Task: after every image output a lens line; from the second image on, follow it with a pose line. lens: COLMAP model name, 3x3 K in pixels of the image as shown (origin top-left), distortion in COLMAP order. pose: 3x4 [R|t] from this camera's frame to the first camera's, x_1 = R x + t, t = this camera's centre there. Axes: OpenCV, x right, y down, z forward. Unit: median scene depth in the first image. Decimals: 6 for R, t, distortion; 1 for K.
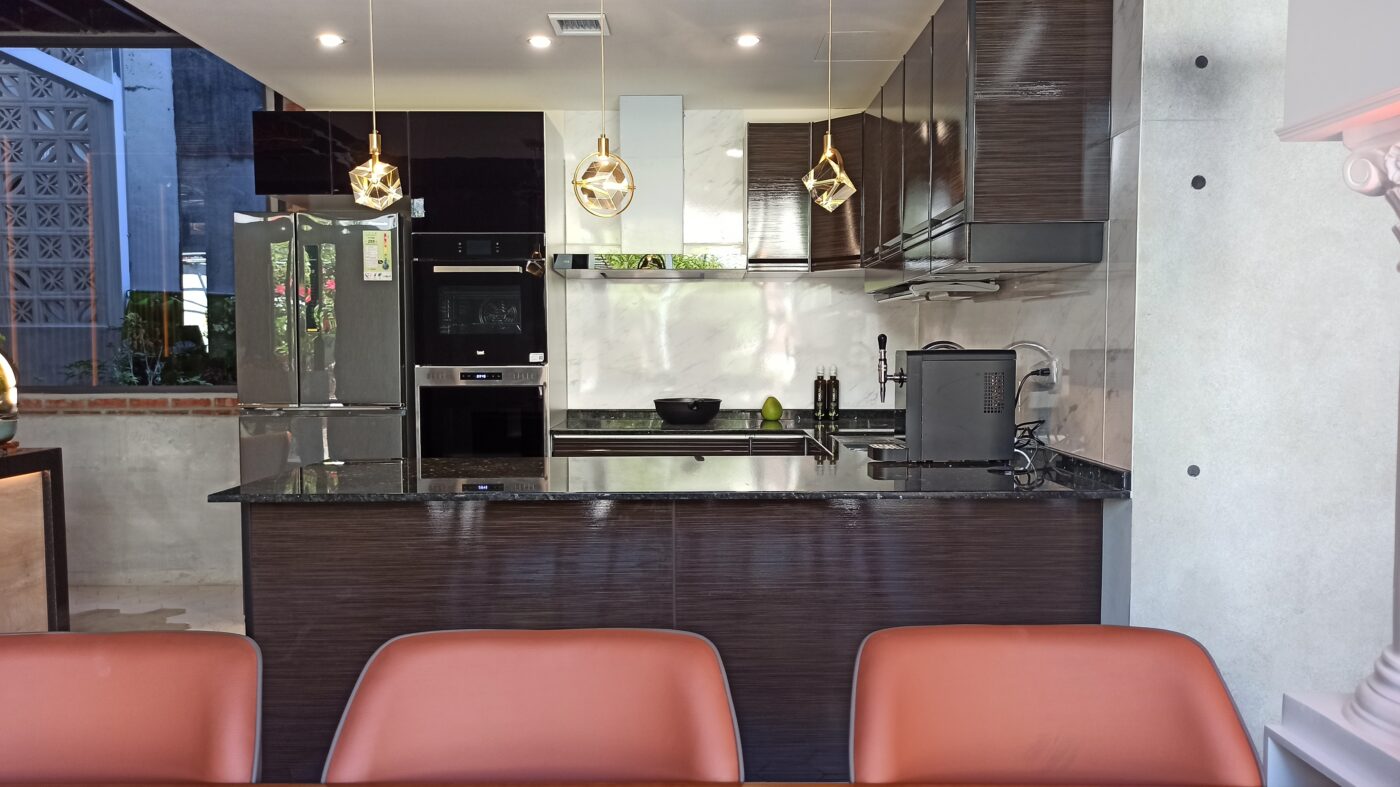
lens RADIAL K [[1030.9, 0, 700.0], [0, 1030.9, 393.5], [0, 0, 1]] dist [0.092072, -0.126631]
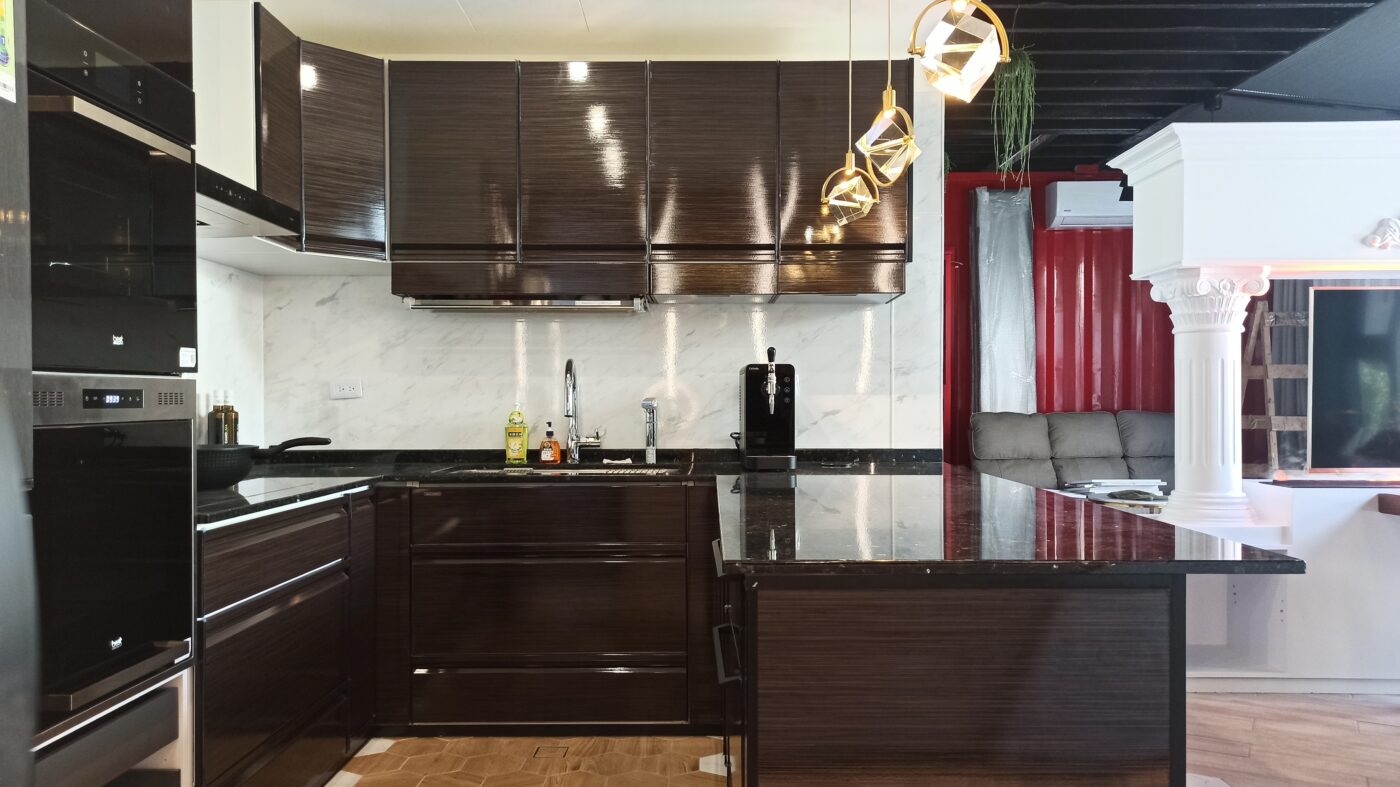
lens RADIAL K [[1030.9, 0, 700.0], [0, 1030.9, 393.5], [0, 0, 1]] dist [0.092072, -0.126631]
pose [[0.009723, 0.009866, 0.999904, -0.616777], [0.050450, 0.998673, -0.010344, -0.003261], [-0.998679, 0.050546, 0.009212, 0.771910]]
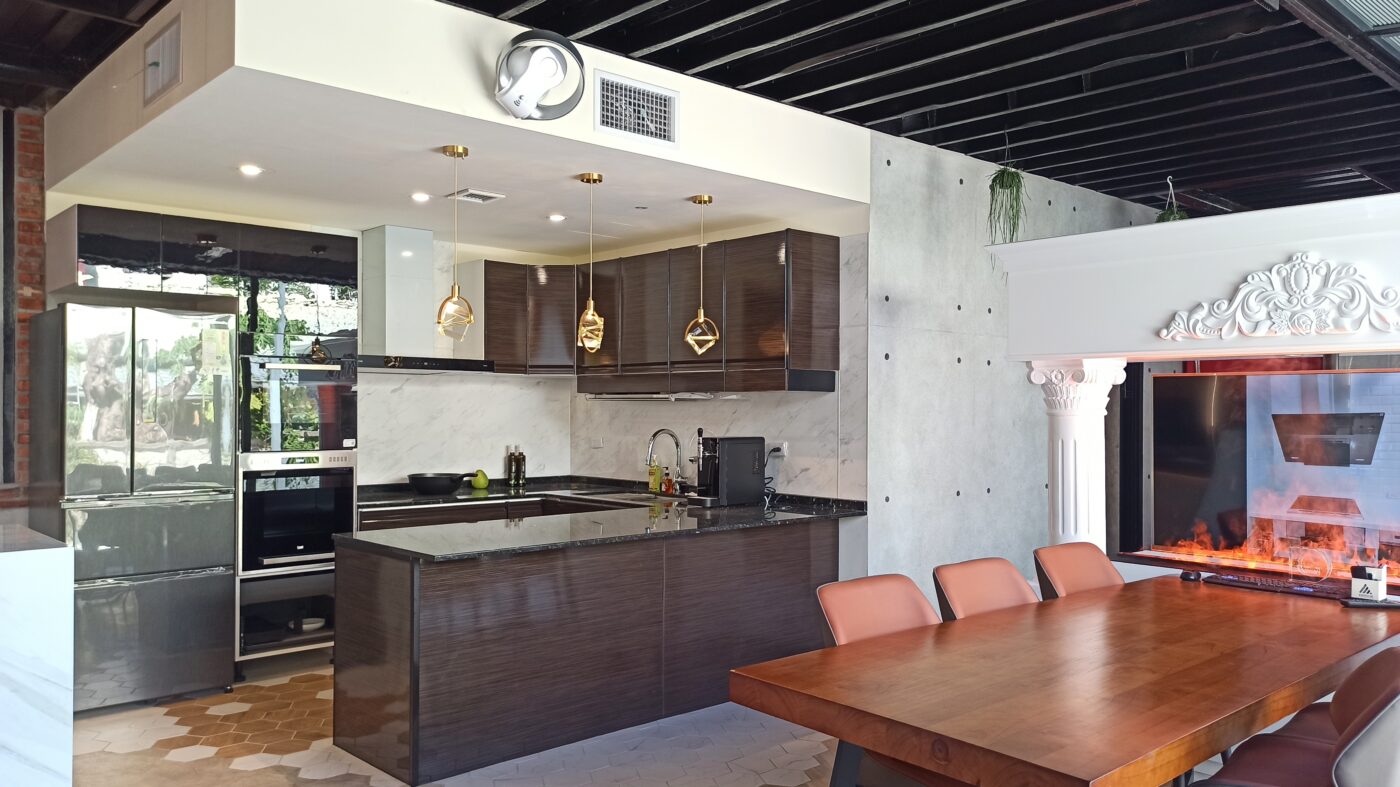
lens RADIAL K [[1030.9, 0, 700.0], [0, 1030.9, 393.5], [0, 0, 1]] dist [0.092072, -0.126631]
pose [[0.741662, 0.015680, 0.670590, -0.653110], [0.025317, 0.998360, -0.051344, -0.020585], [-0.670295, 0.055058, 0.740049, -0.137255]]
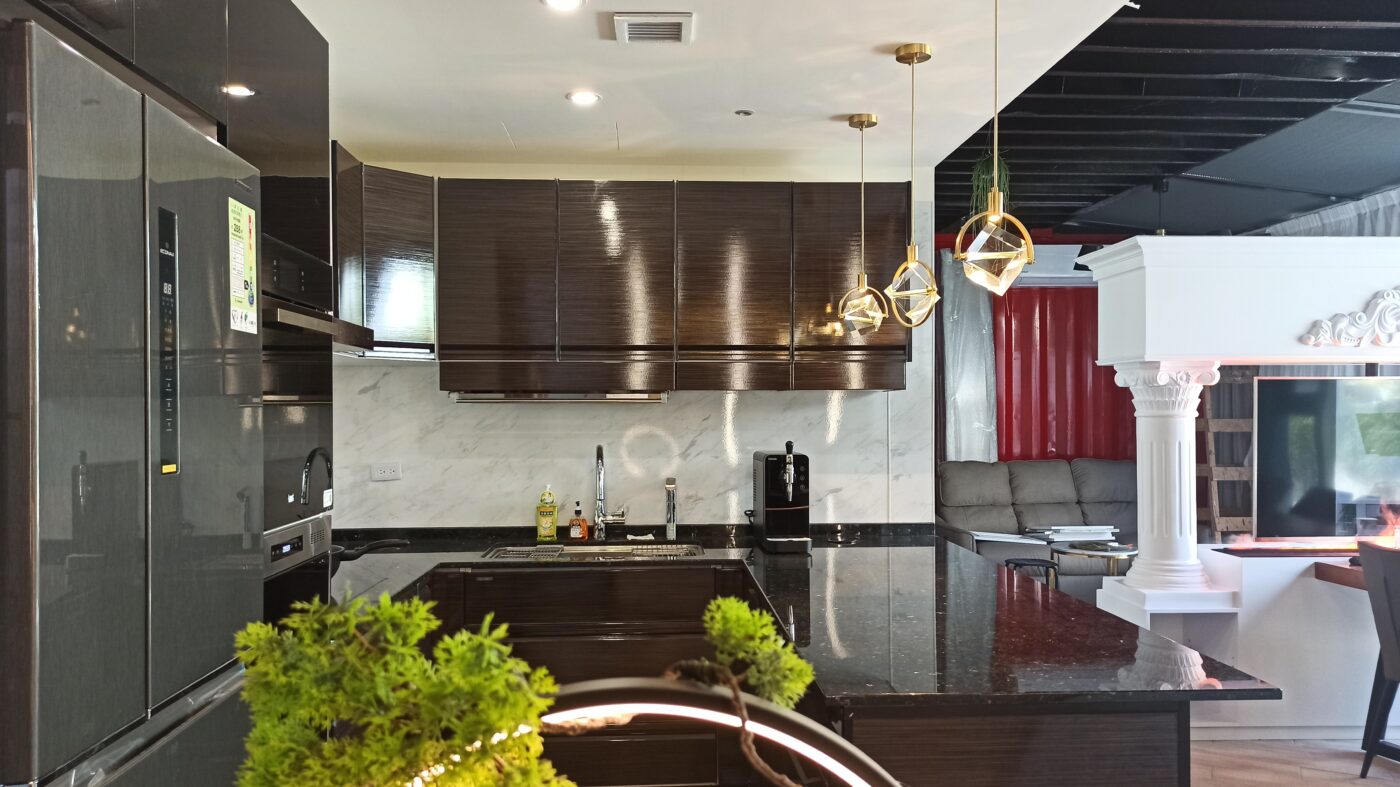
lens RADIAL K [[1031.6, 0, 700.0], [0, 1031.6, 393.5], [0, 0, 1]] dist [0.100384, -0.158272]
pose [[-0.047184, 0.019694, 0.998692, -0.697177], [0.052443, 0.998476, -0.017212, -0.069268], [-0.997509, 0.051562, -0.048145, 0.835146]]
